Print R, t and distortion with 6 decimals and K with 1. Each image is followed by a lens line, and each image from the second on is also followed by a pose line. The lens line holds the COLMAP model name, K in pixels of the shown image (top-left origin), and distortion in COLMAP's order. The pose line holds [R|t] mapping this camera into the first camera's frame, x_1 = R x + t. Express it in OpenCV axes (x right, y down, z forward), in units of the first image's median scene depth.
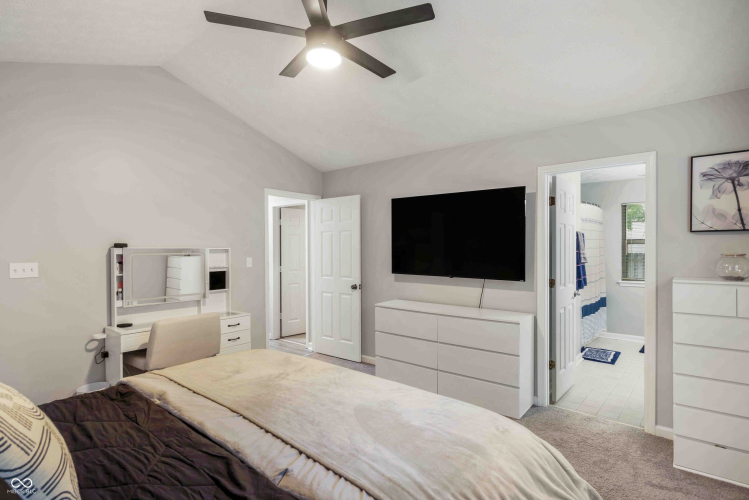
lens RADIAL K [[376.3, 0, 374.5], [0, 376.3, 250.0], [0, 0, 1]] dist [-0.000301, 0.000681]
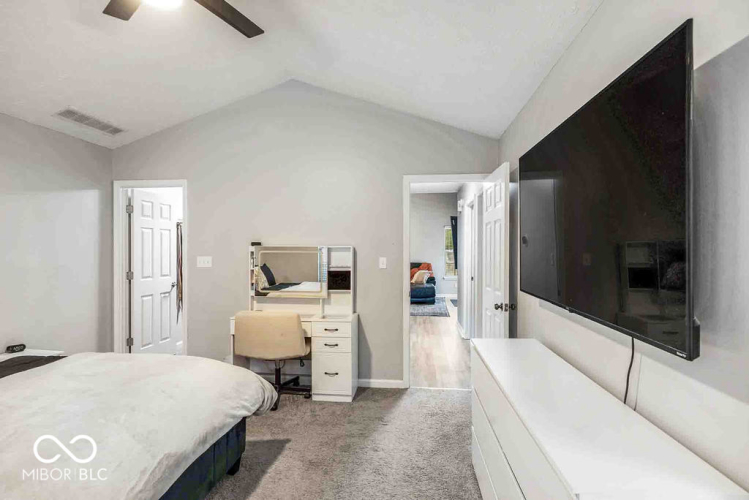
lens RADIAL K [[376.3, 0, 374.5], [0, 376.3, 250.0], [0, 0, 1]] dist [-0.000301, 0.000681]
pose [[0.549143, -0.004127, -0.835718, 0.767621], [-0.007028, 0.999930, -0.009555, 0.023747], [0.835699, 0.011121, 0.549076, 0.998122]]
